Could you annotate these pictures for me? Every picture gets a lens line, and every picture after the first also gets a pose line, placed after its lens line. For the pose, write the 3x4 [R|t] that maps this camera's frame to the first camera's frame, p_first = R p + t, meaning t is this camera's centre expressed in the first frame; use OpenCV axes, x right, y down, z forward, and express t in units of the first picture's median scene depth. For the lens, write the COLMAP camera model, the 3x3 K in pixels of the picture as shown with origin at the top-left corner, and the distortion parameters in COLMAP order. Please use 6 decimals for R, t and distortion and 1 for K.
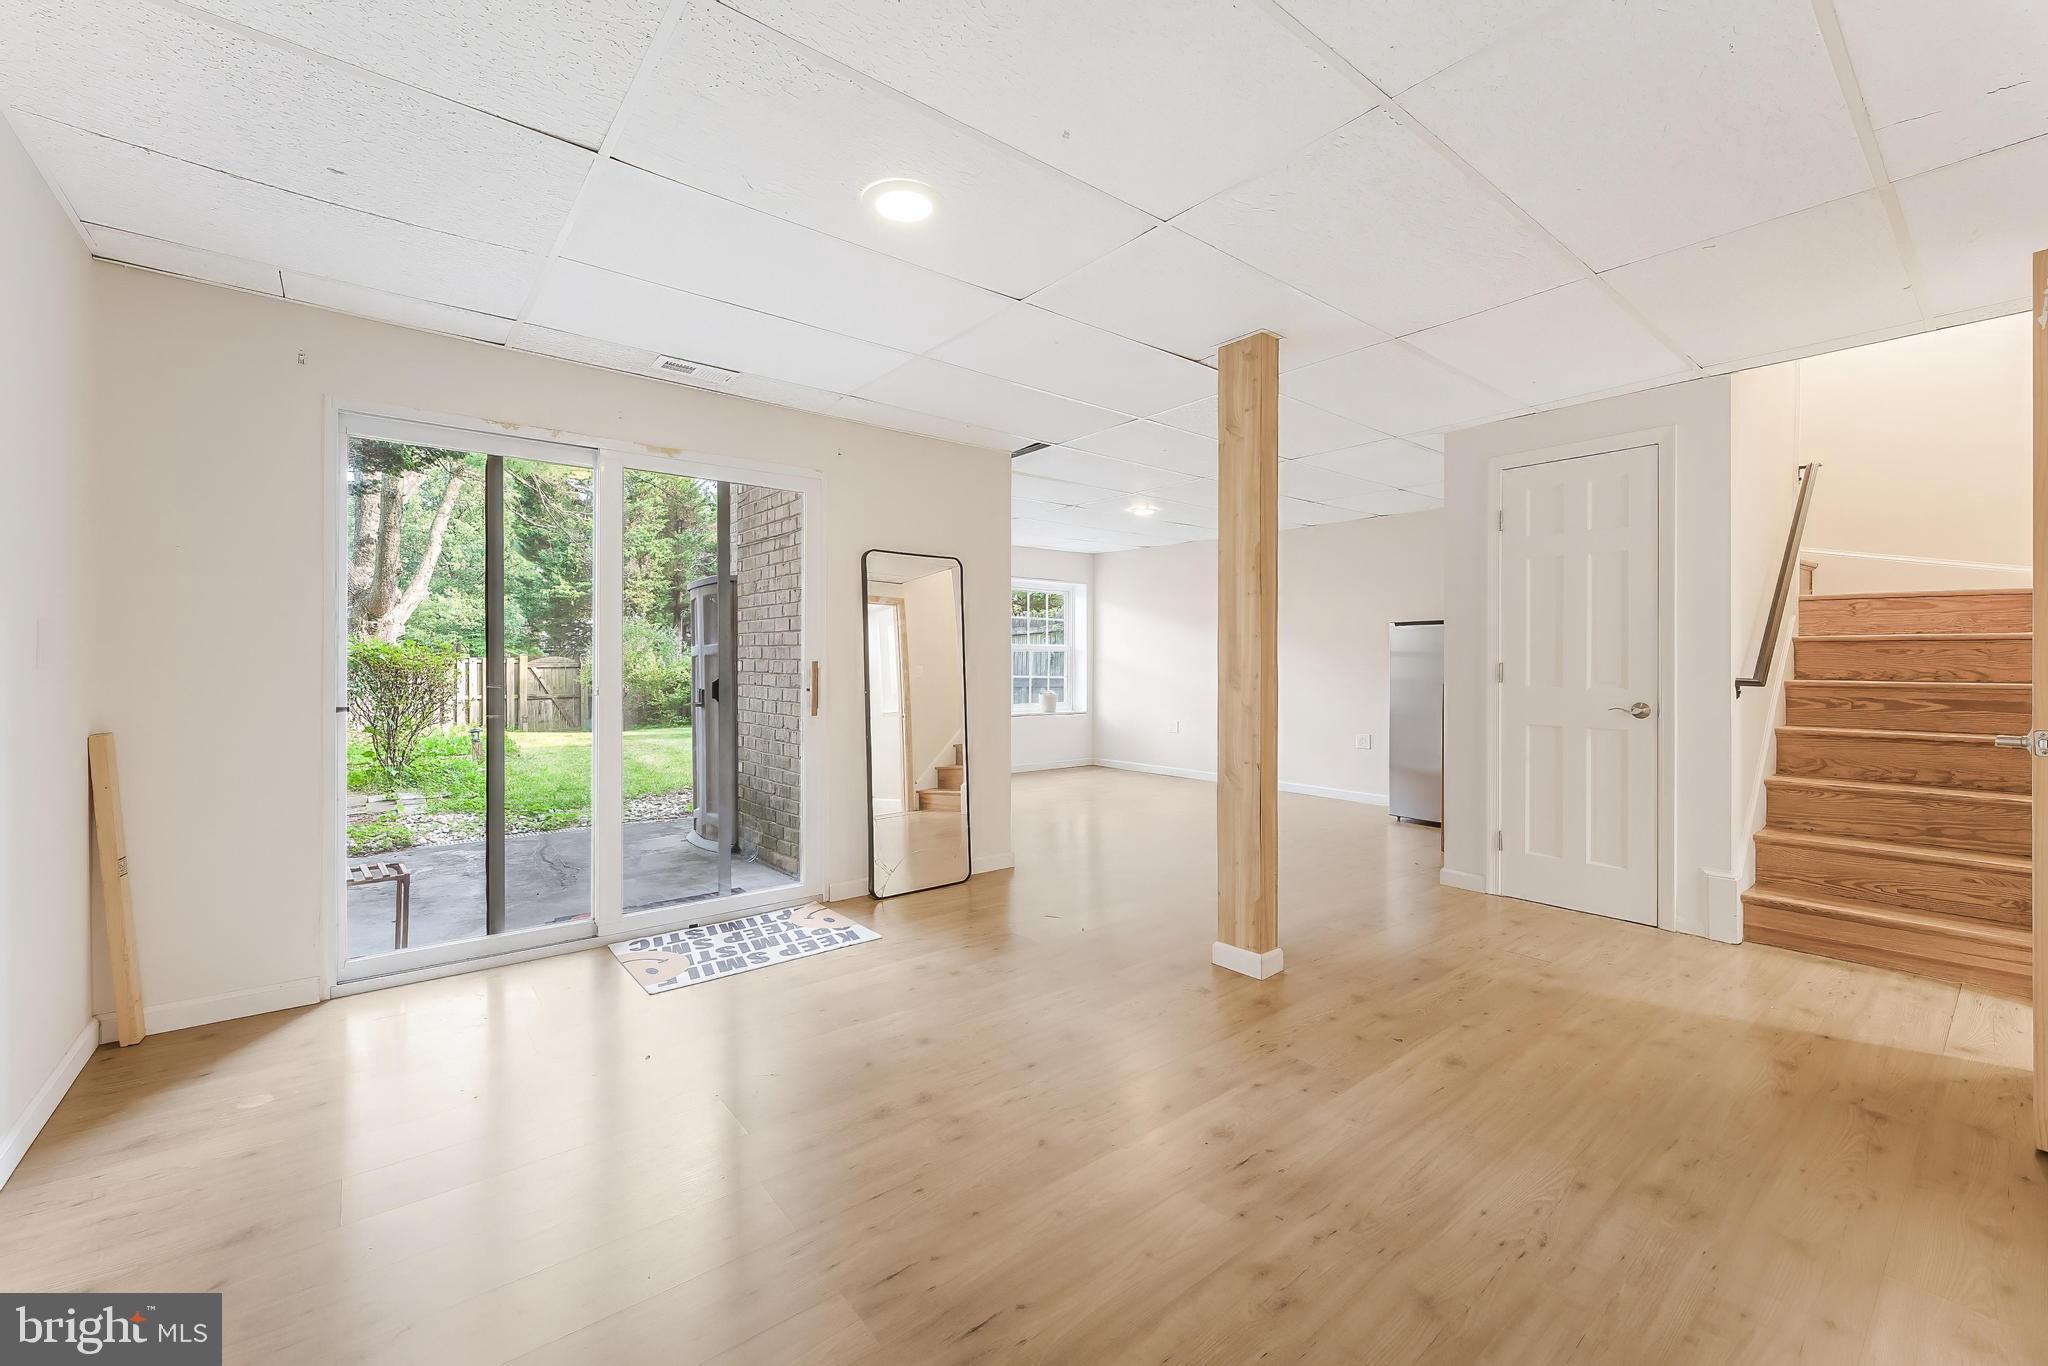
lens RADIAL K [[833.7, 0, 1038.7], [0, 833.7, 666.7], [0, 0, 1]] dist [0.001032, -0.000765]
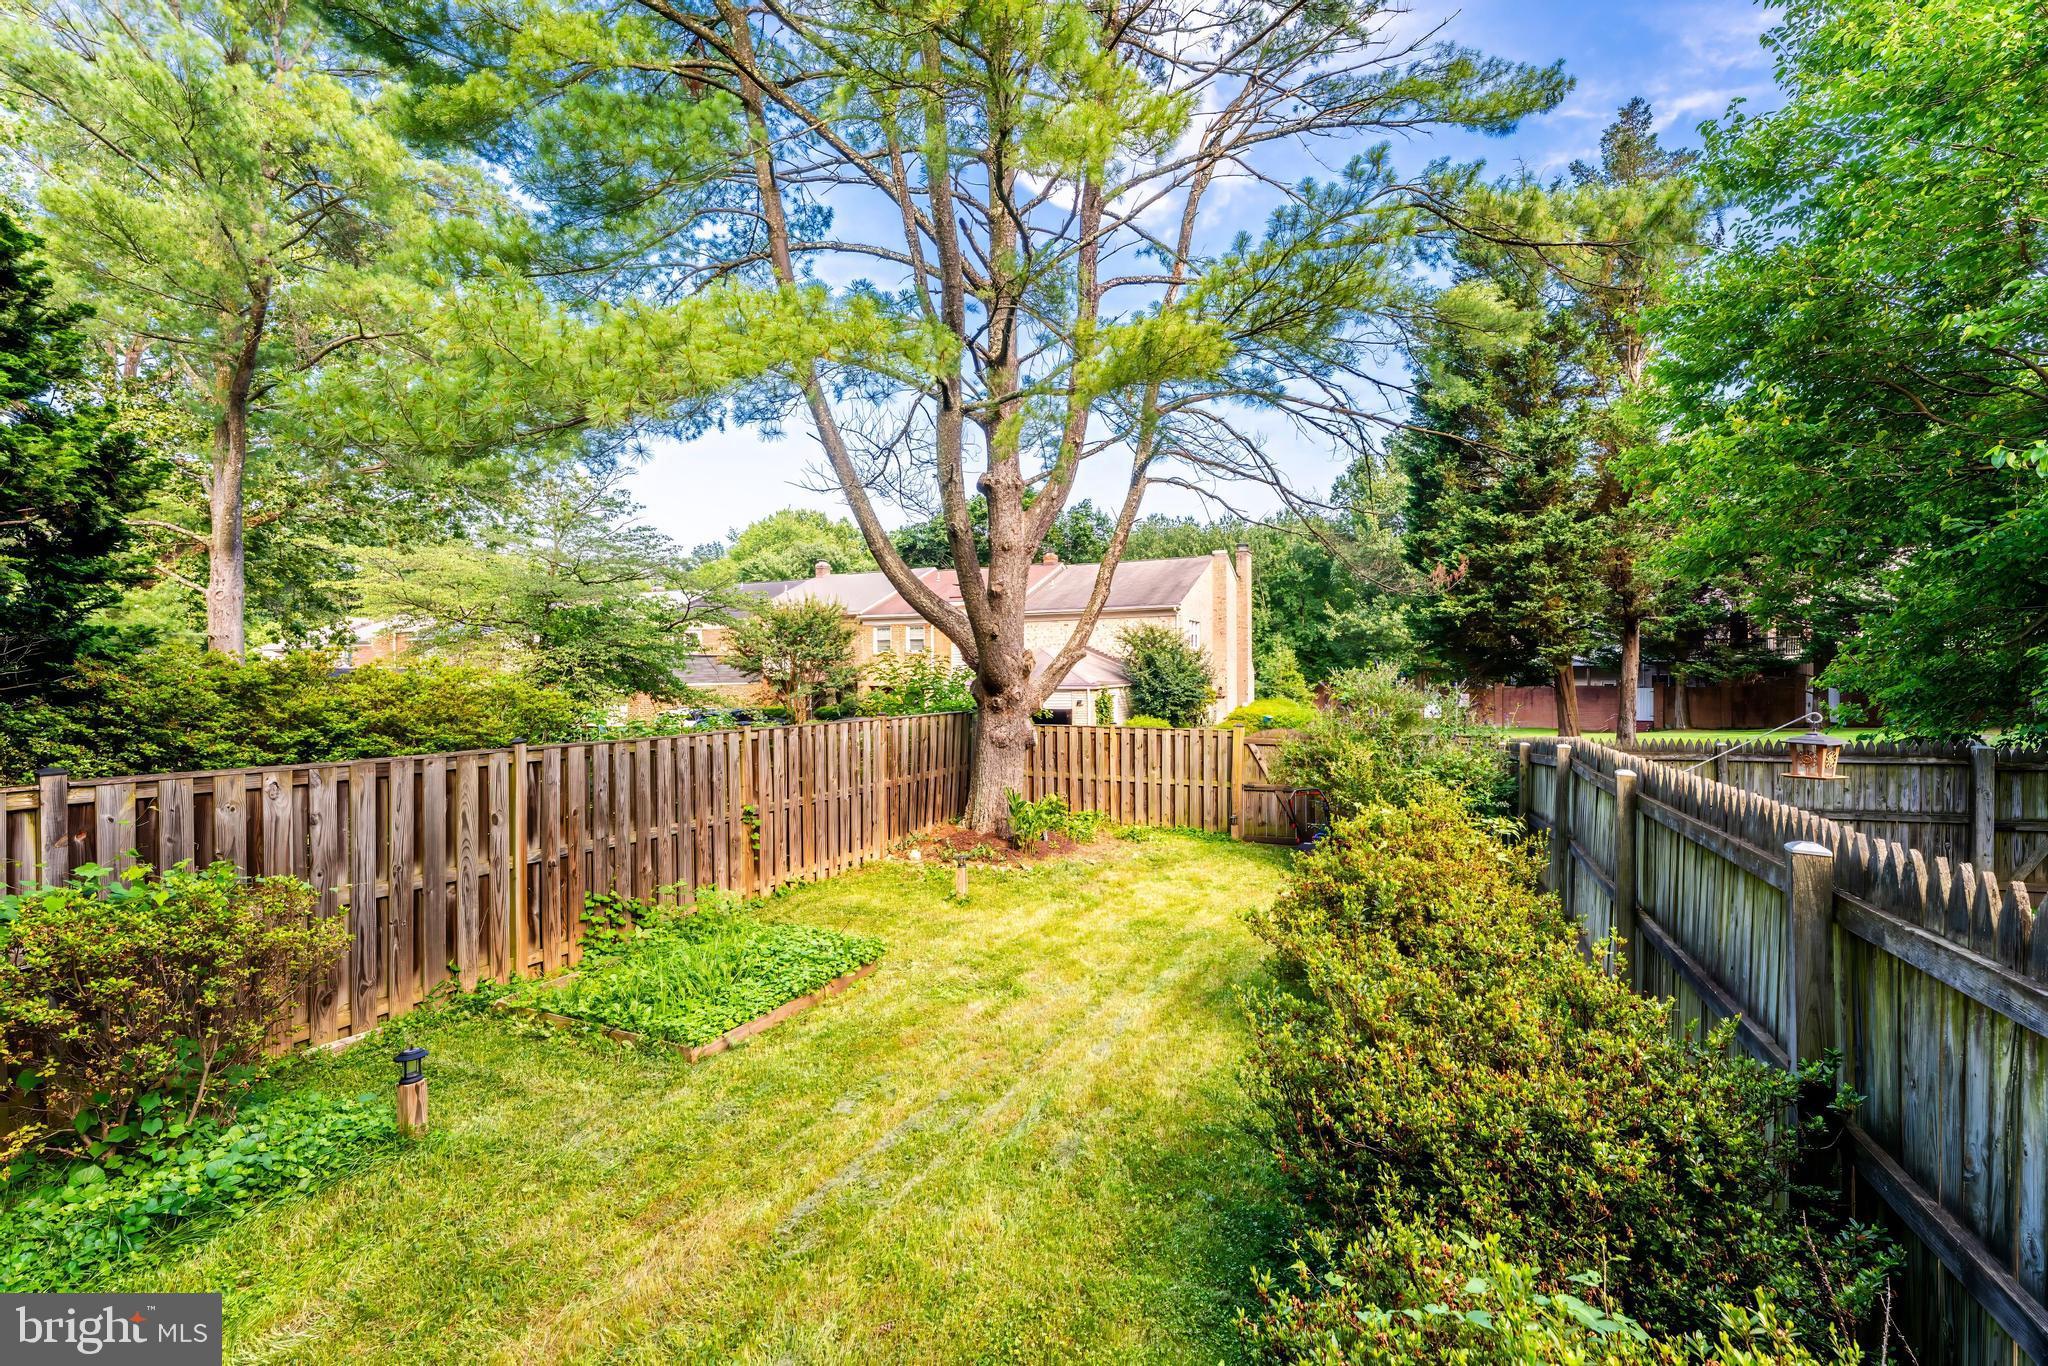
lens RADIAL K [[833.7, 0, 1029.7], [0, 833.7, 675.6], [0, 0, 1]] dist [0.001032, -0.000765]
pose [[0.430401, 0.004104, -0.902628, -0.034451], [0.006351, 0.999951, 0.007575, -0.036824], [0.902615, -0.008993, 0.430354, 0.314549]]
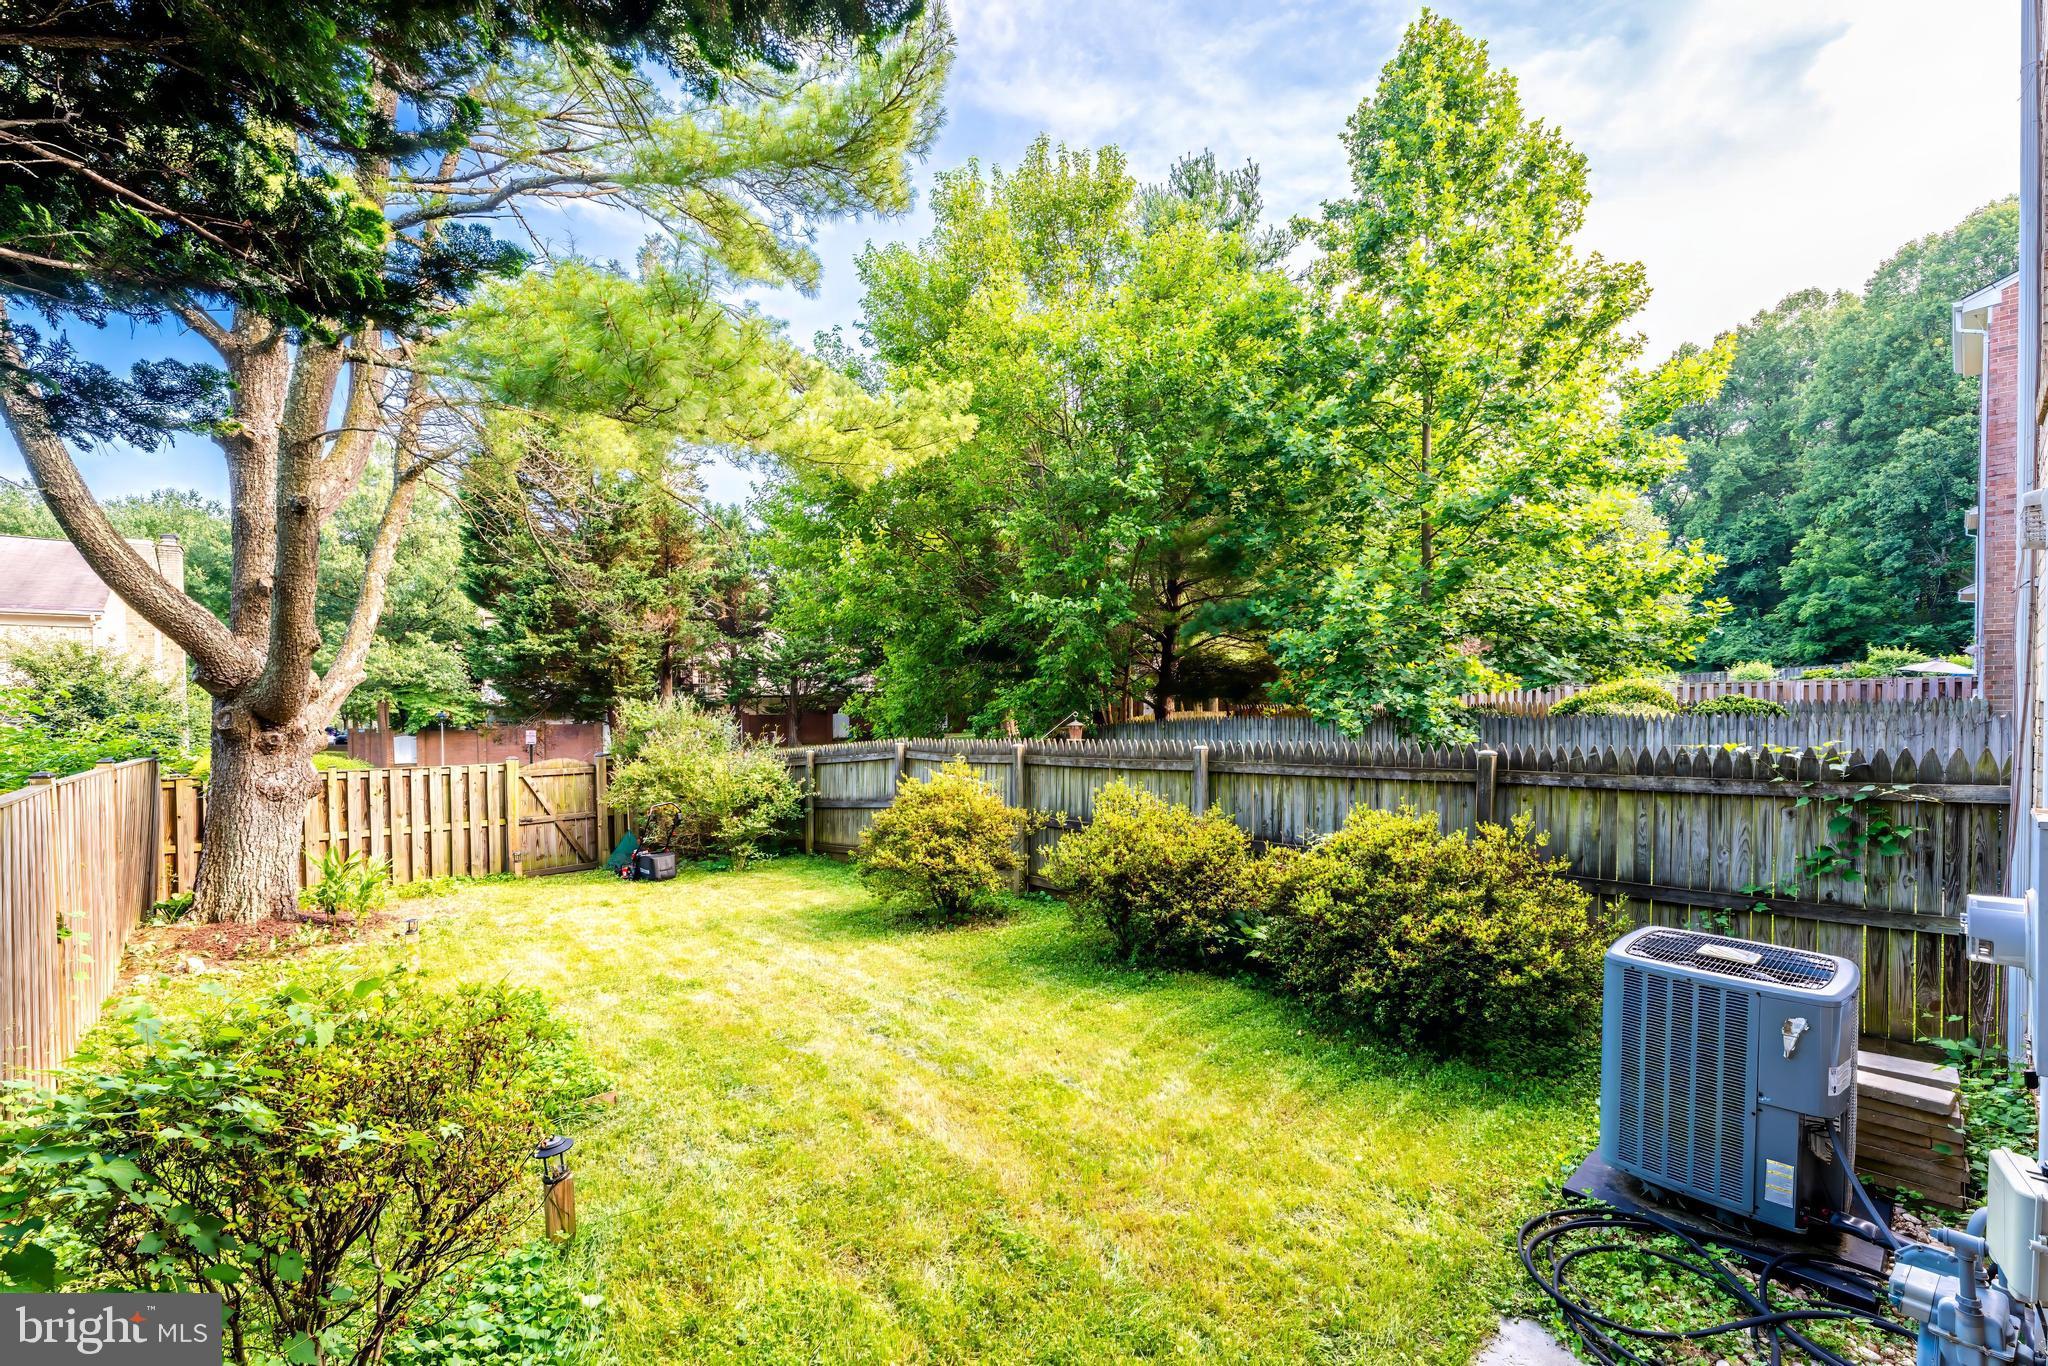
lens RADIAL K [[833.7, 0, 1025.5], [0, 833.7, 714.6], [0, 0, 1]] dist [0.001032, -0.000765]
pose [[0.998608, -0.008243, 0.052095, -0.142207], [0.007631, 0.999900, 0.011928, -0.031548], [-0.052188, -0.011514, 0.998571, 0.184147]]
